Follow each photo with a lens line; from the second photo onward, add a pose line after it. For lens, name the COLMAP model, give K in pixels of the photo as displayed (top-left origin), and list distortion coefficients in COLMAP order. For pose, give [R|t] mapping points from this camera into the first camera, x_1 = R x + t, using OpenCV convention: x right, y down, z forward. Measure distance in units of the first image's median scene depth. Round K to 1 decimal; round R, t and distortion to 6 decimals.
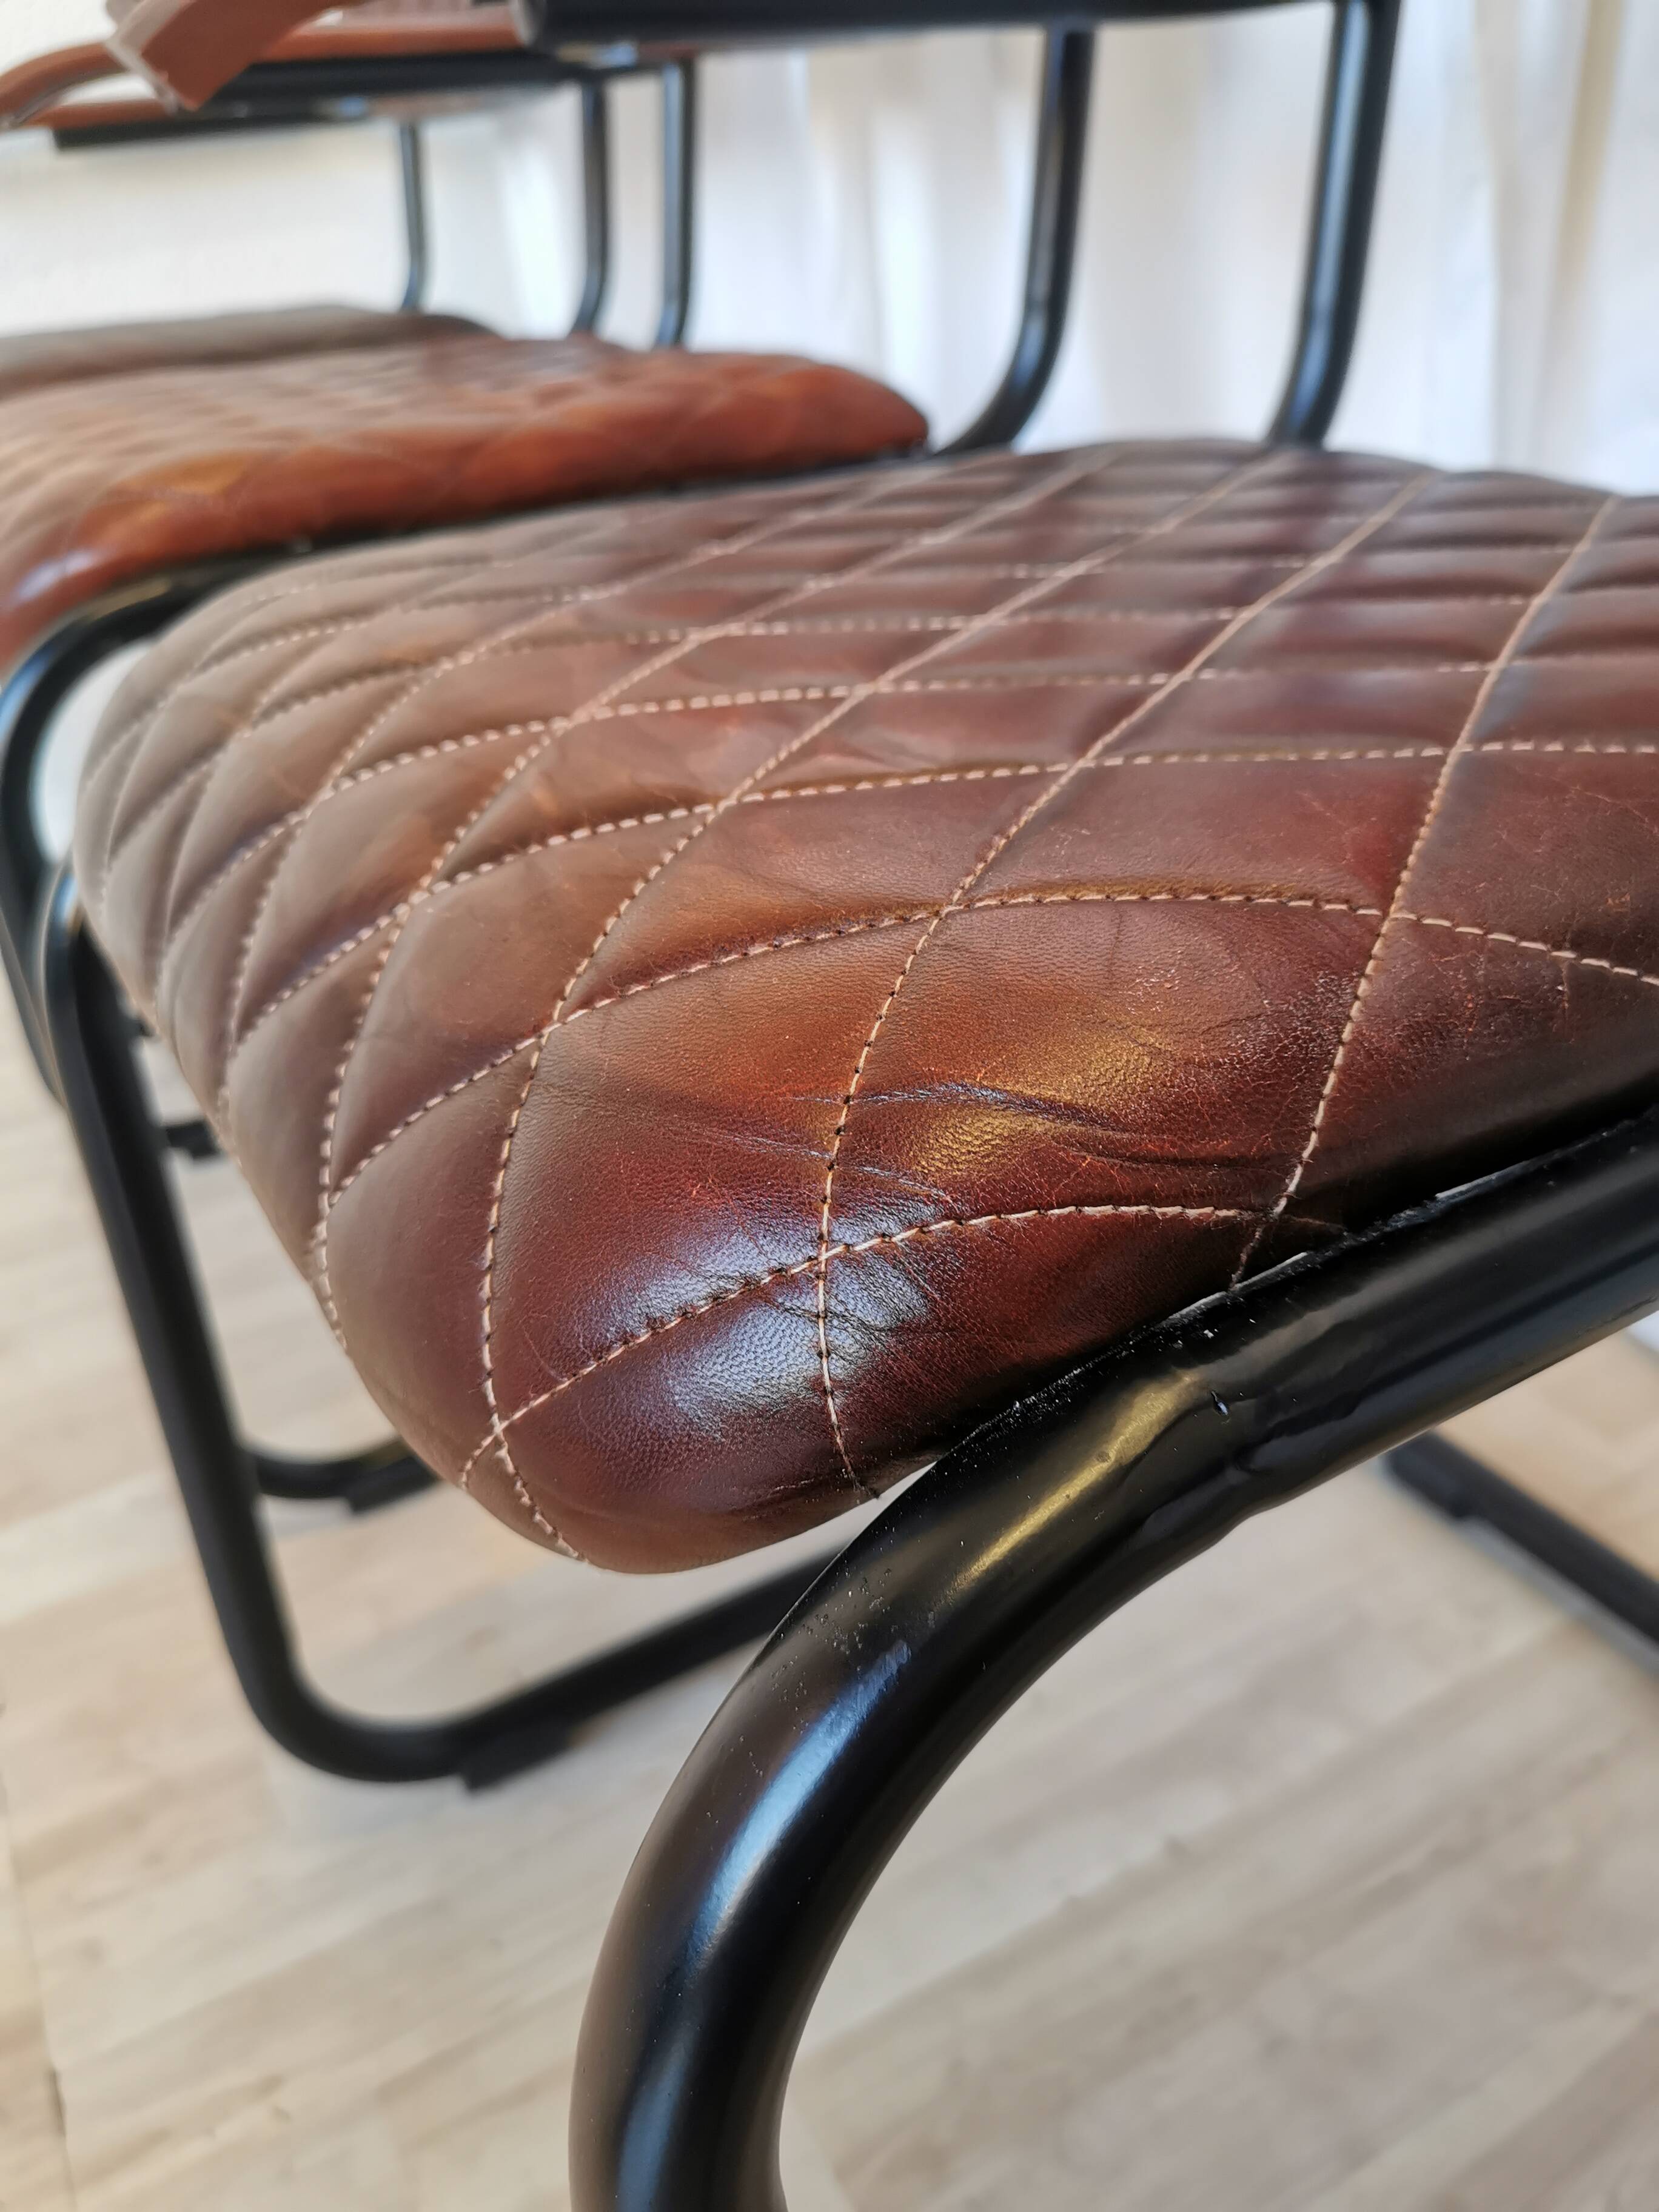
lens RADIAL K [[1754.8, 0, 829.5], [0, 1754.8, 1106.0], [0, 0, 1]] dist [0.003205, -0.004106]
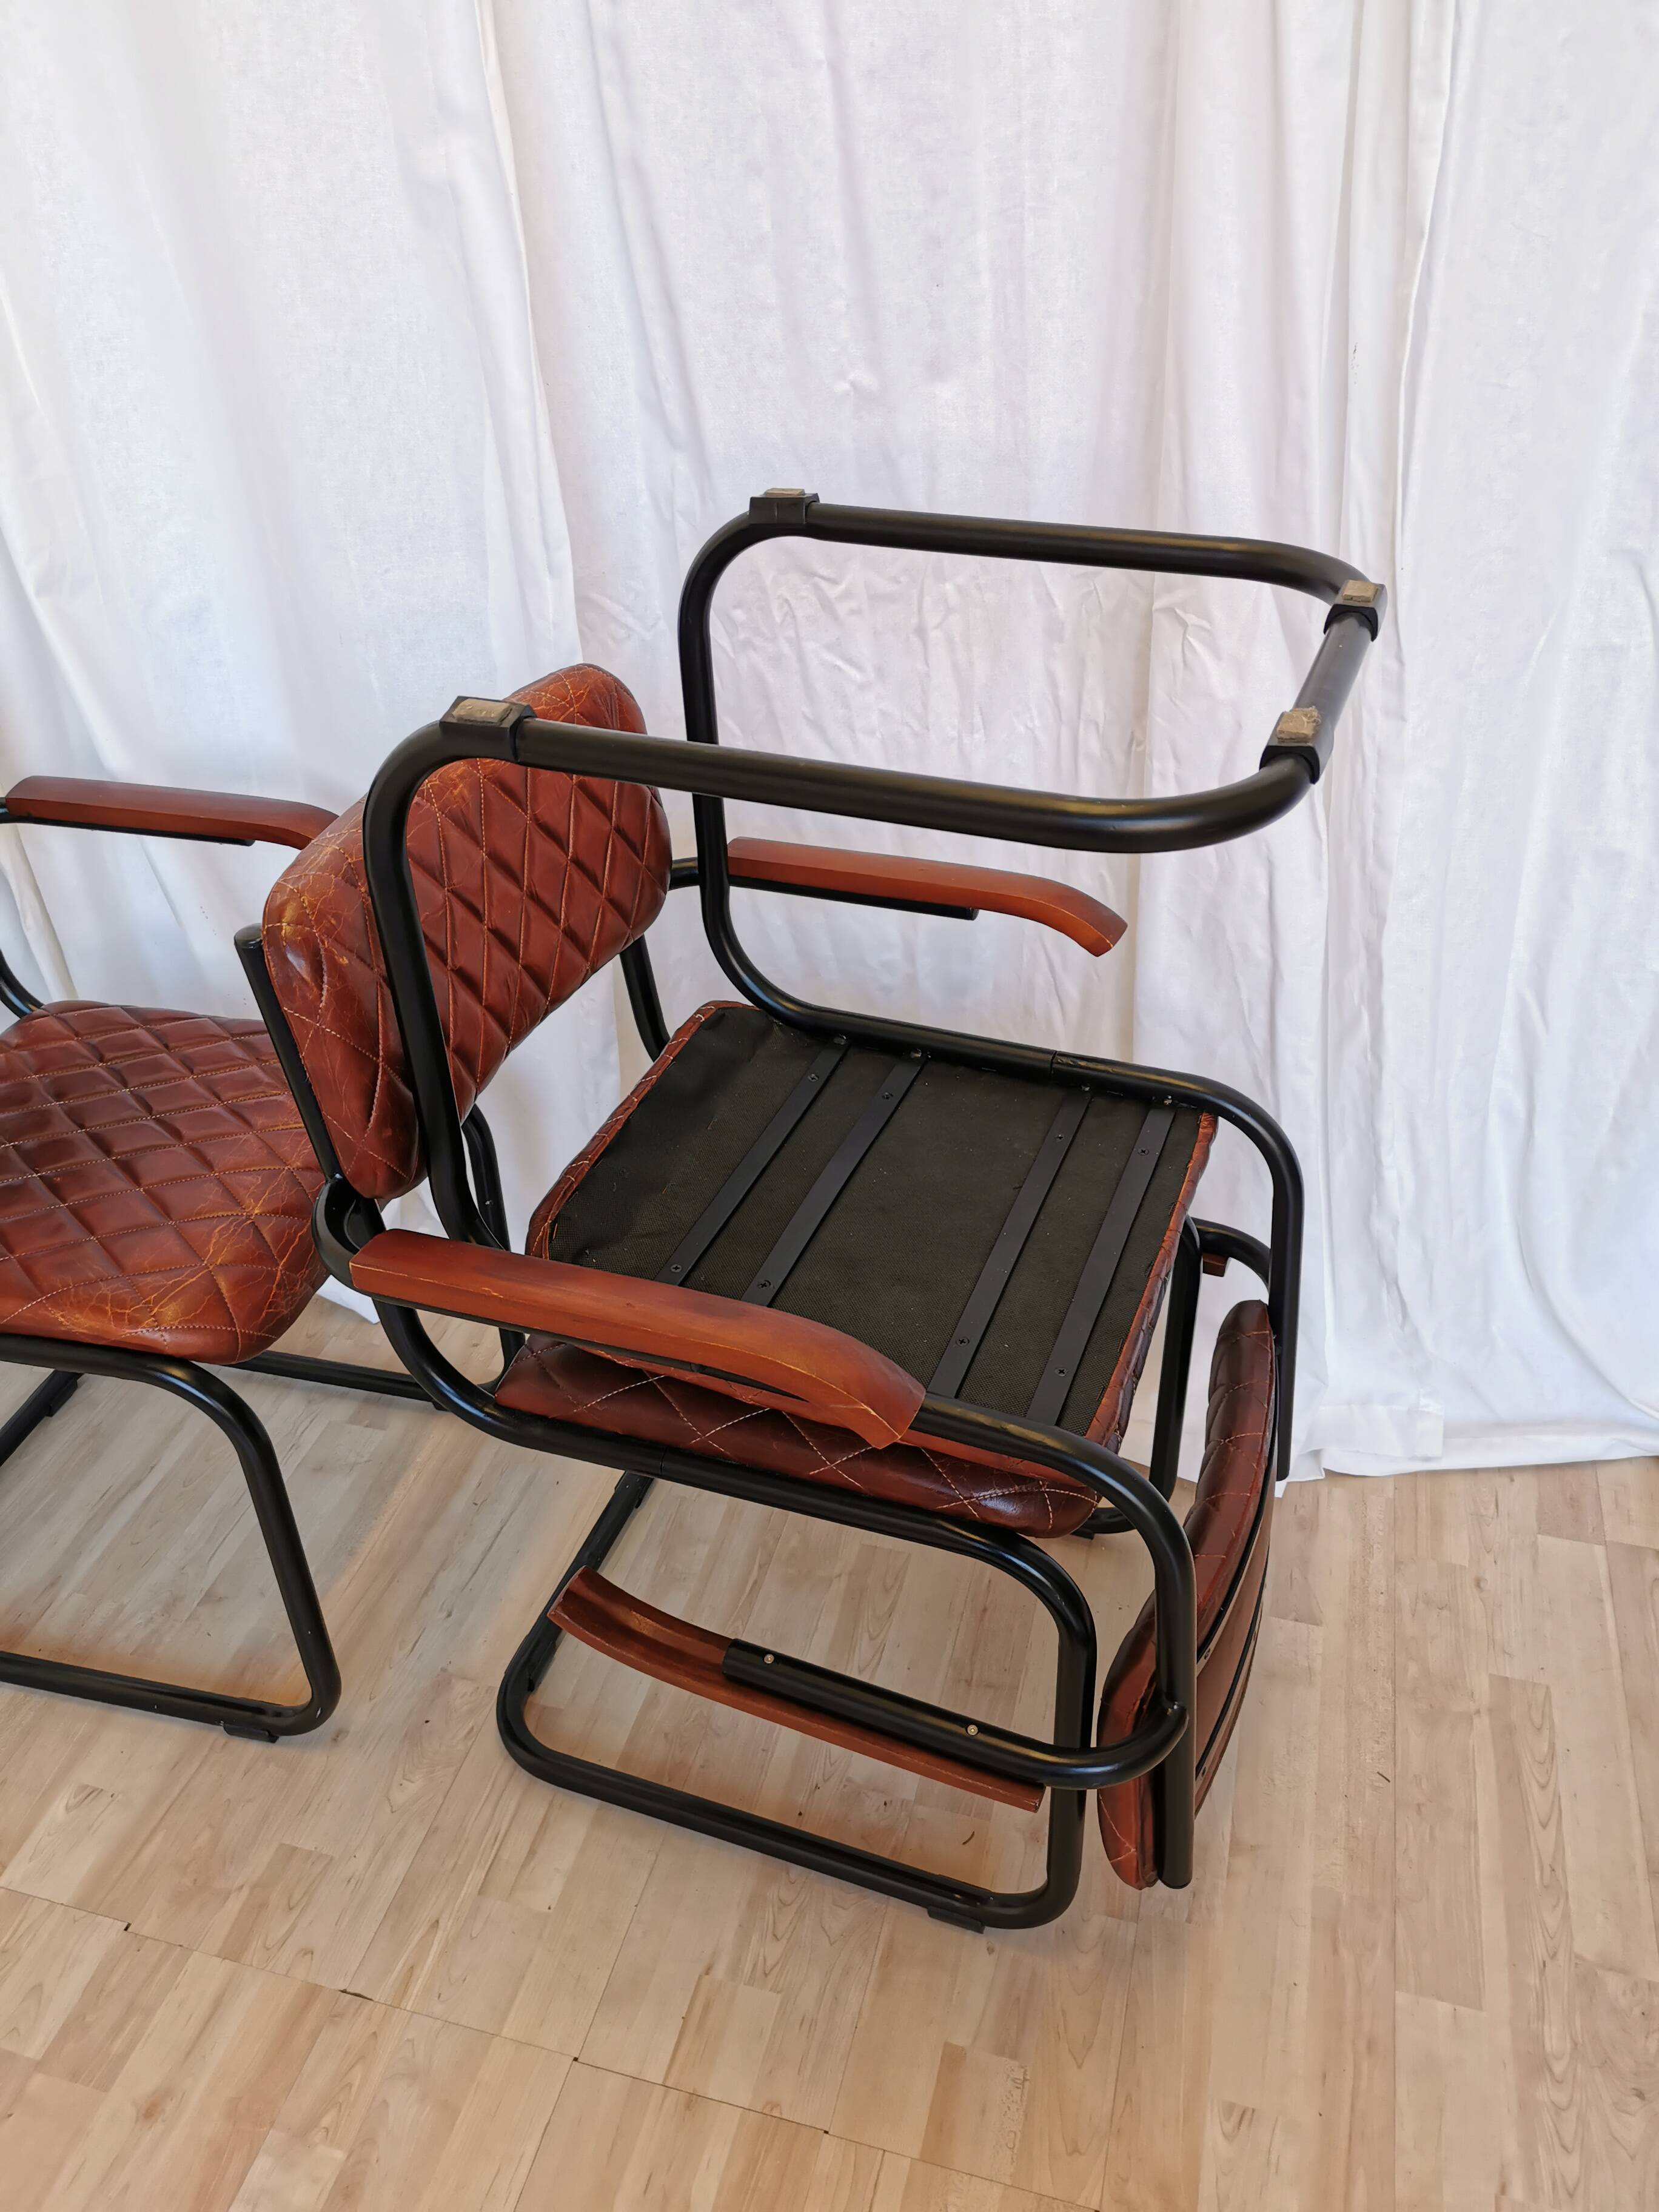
lens RADIAL K [[1691.0, 0, 824.6], [0, 1691.0, 1095.1], [0, 0, 1]] dist [0.065760, -0.079592]
pose [[0.706598, -0.356320, 0.611356, -0.887569], [0.323390, 0.931072, 0.168891, -0.624098], [-0.629395, 0.078368, 0.773123, -1.066379]]
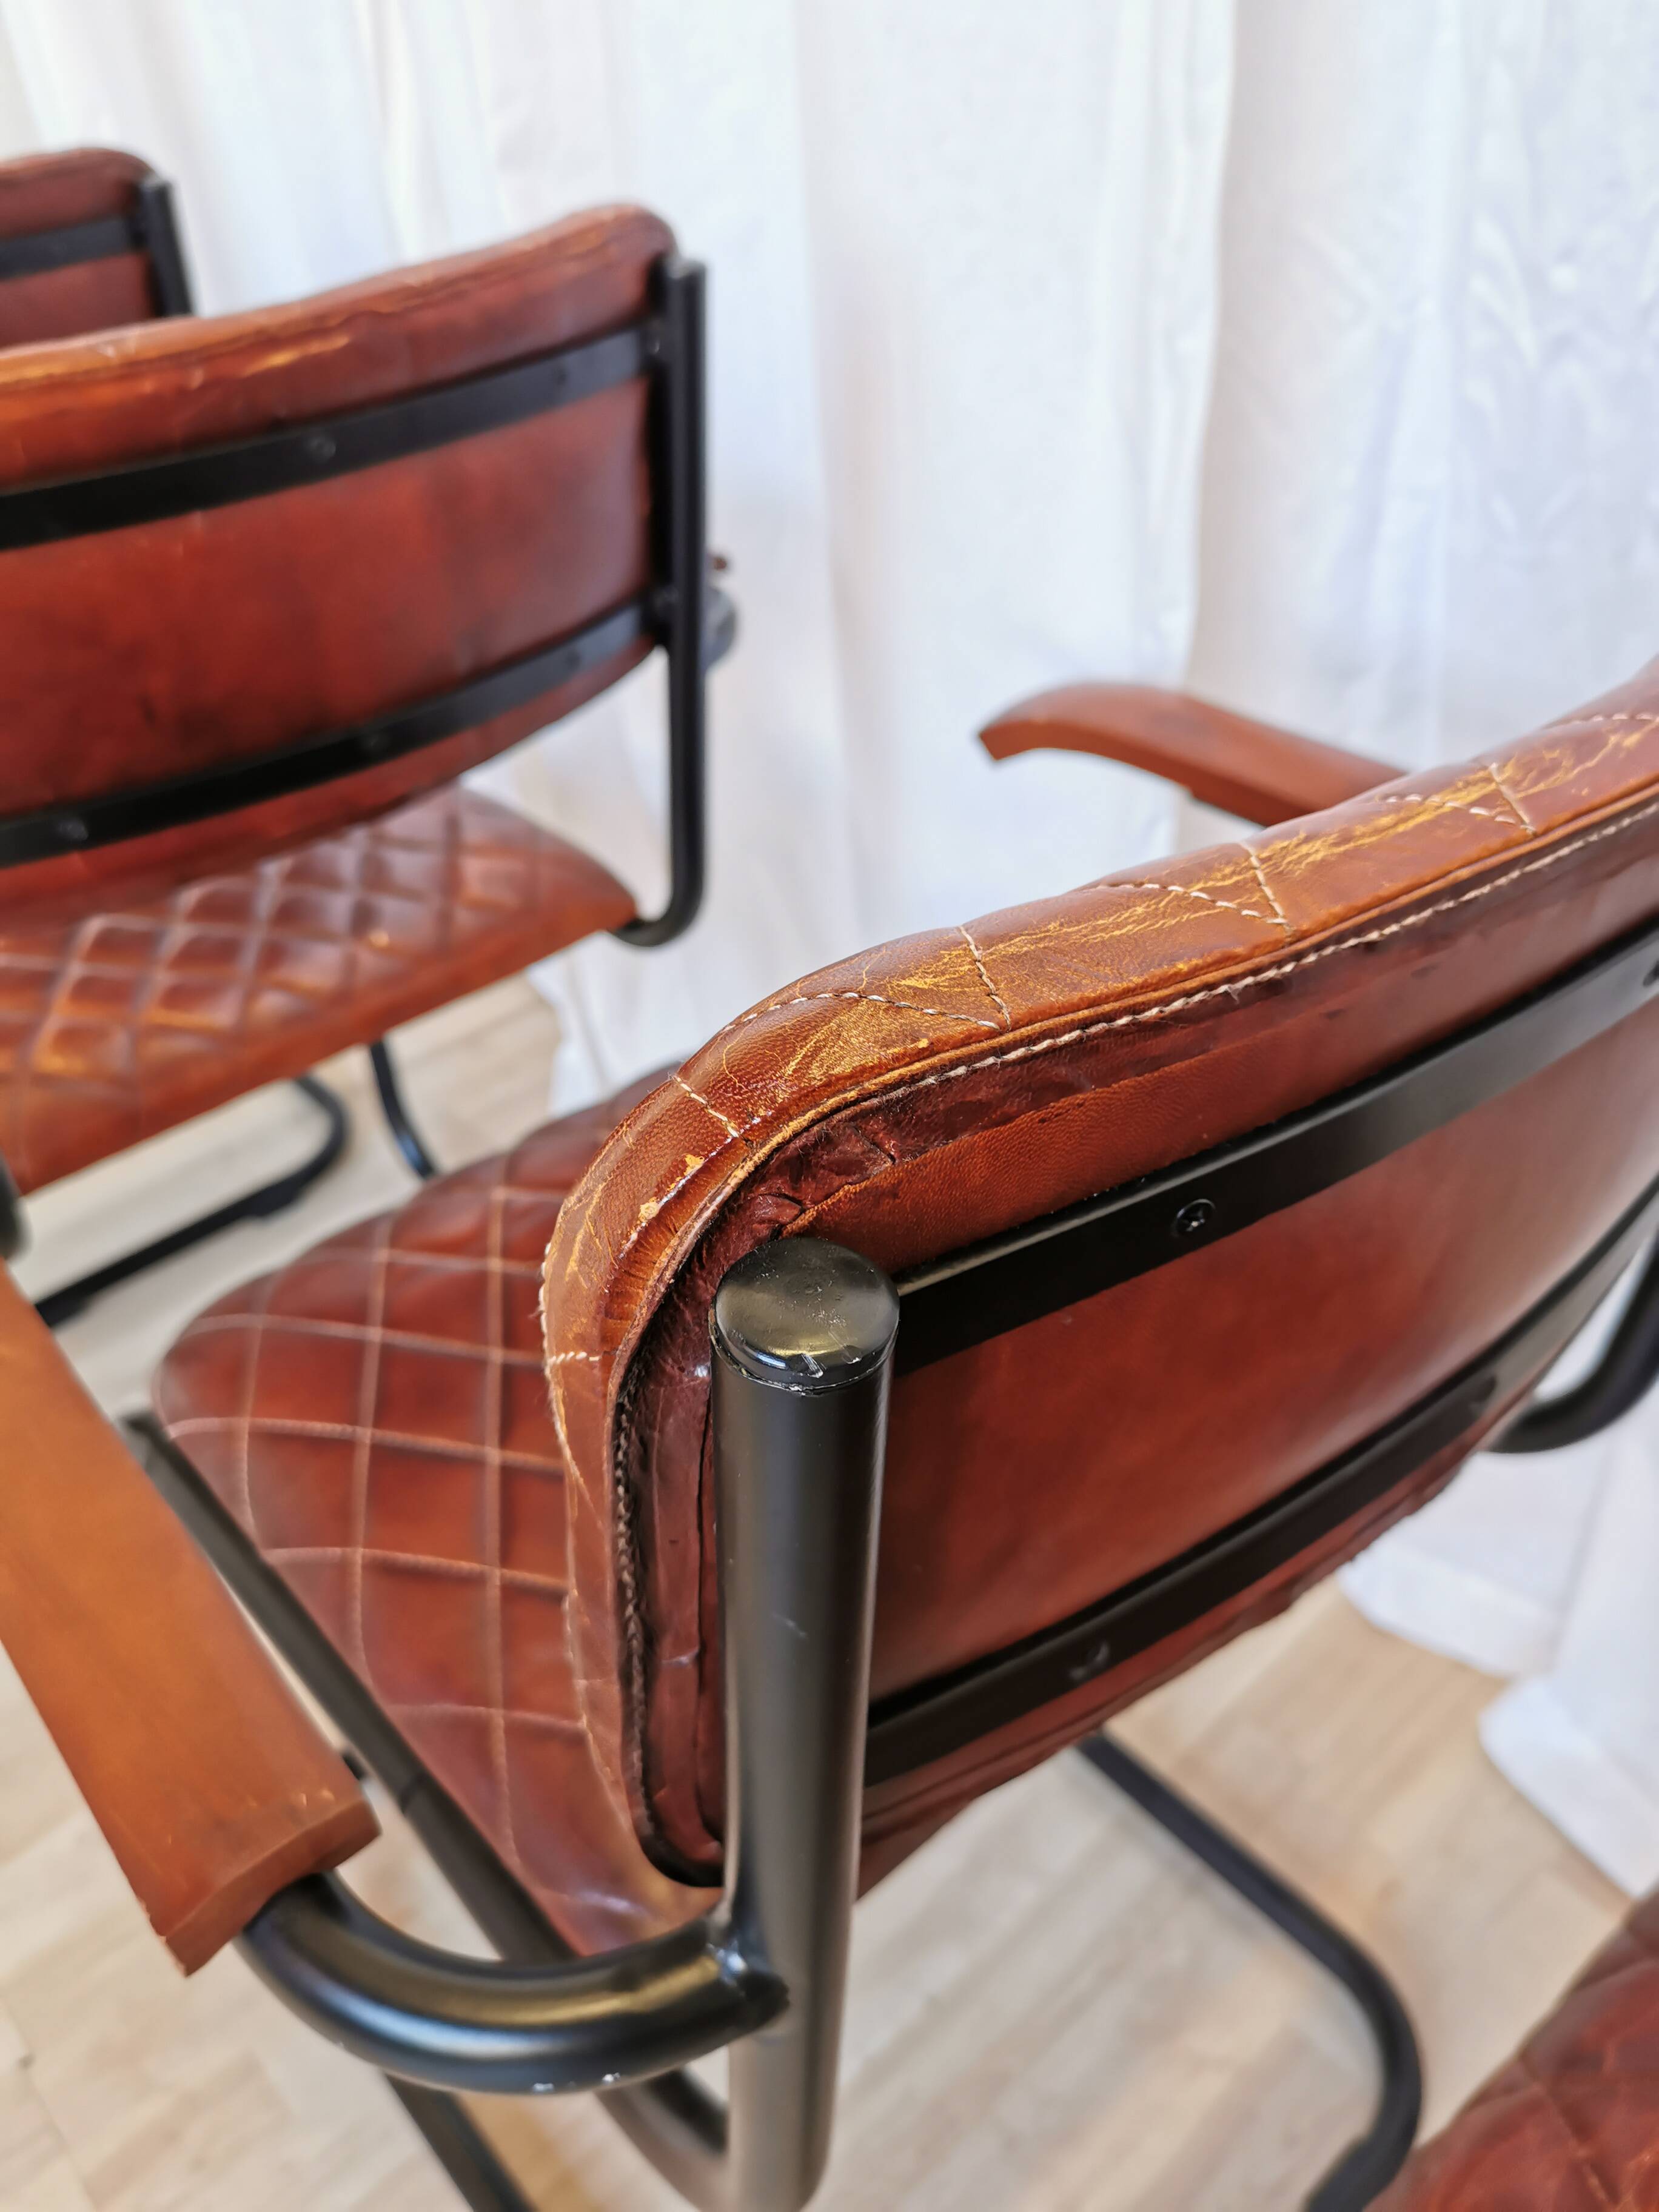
lens RADIAL K [[1754.8, 0, 829.5], [0, 1754.8, 1106.0], [0, 0, 1]] dist [0.003205, -0.004106]
pose [[0.975130, -0.124079, 0.183648, -0.065424], [0.101707, 0.986723, 0.126626, -0.528872], [-0.196921, -0.104798, 0.974802, -0.342950]]
